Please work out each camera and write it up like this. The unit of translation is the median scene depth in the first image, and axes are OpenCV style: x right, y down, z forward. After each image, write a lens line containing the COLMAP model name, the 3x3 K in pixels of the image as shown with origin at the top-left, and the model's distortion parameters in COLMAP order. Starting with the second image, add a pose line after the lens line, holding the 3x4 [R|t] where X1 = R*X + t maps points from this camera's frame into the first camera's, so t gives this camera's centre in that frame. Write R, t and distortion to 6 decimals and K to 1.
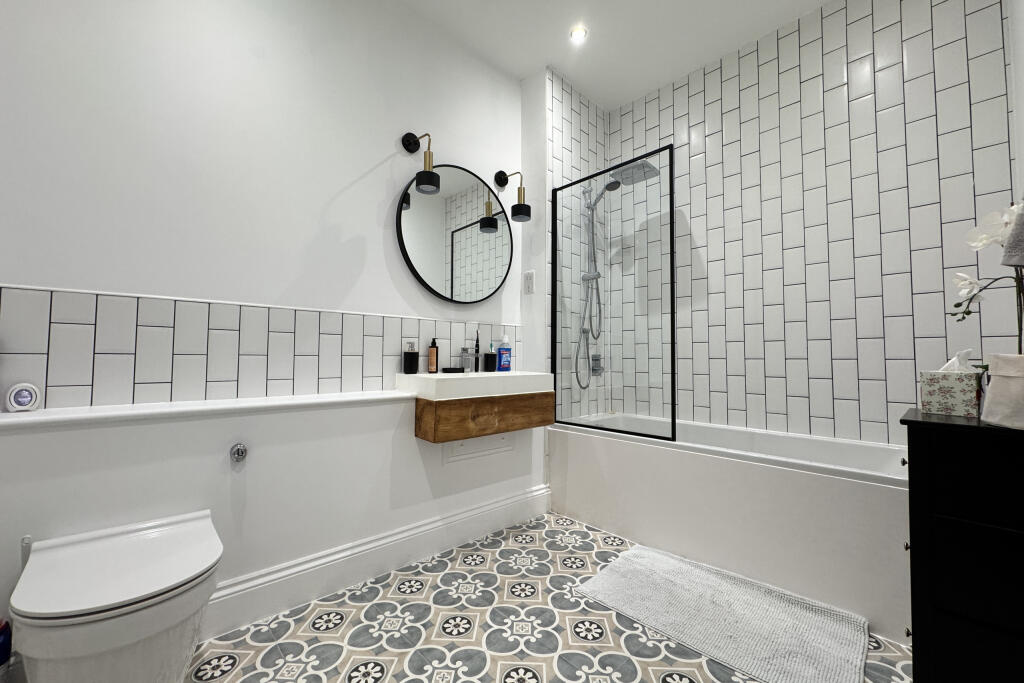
lens RADIAL K [[409.3, 0, 512.0], [0, 409.3, 341.5], [0, 0, 1]] dist [-0.007345, -0.000056]
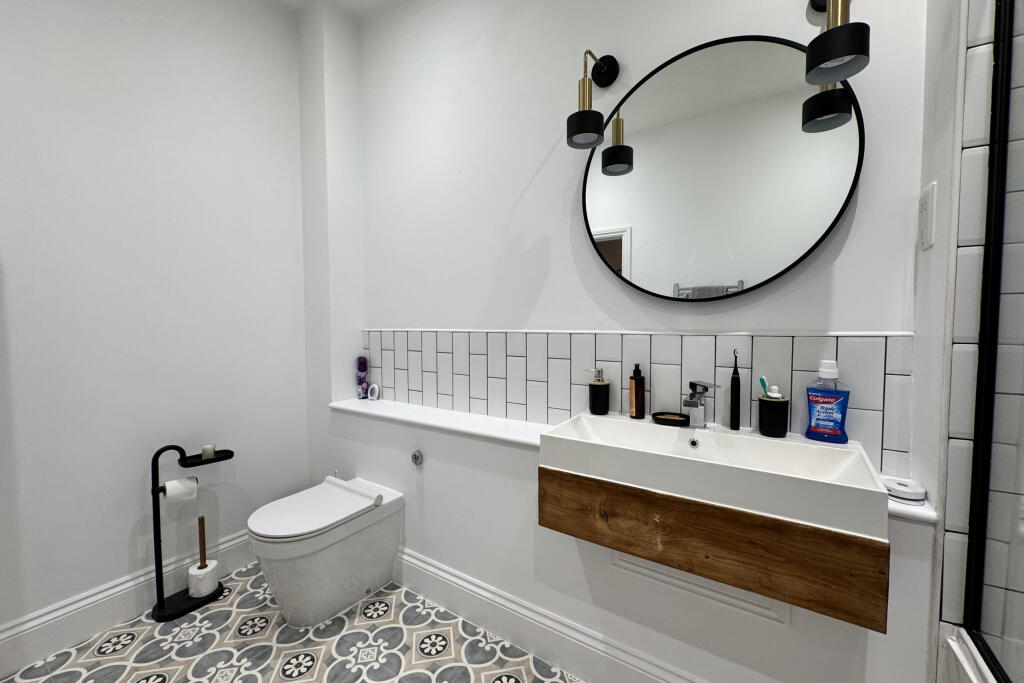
lens RADIAL K [[409.3, 0, 512.0], [0, 409.3, 341.5], [0, 0, 1]] dist [-0.007345, -0.000056]
pose [[0.222607, 0.035729, -0.974253, 0.425976], [0.042020, 0.998048, 0.046202, -0.089563], [0.974002, -0.051223, 0.220671, 0.744745]]
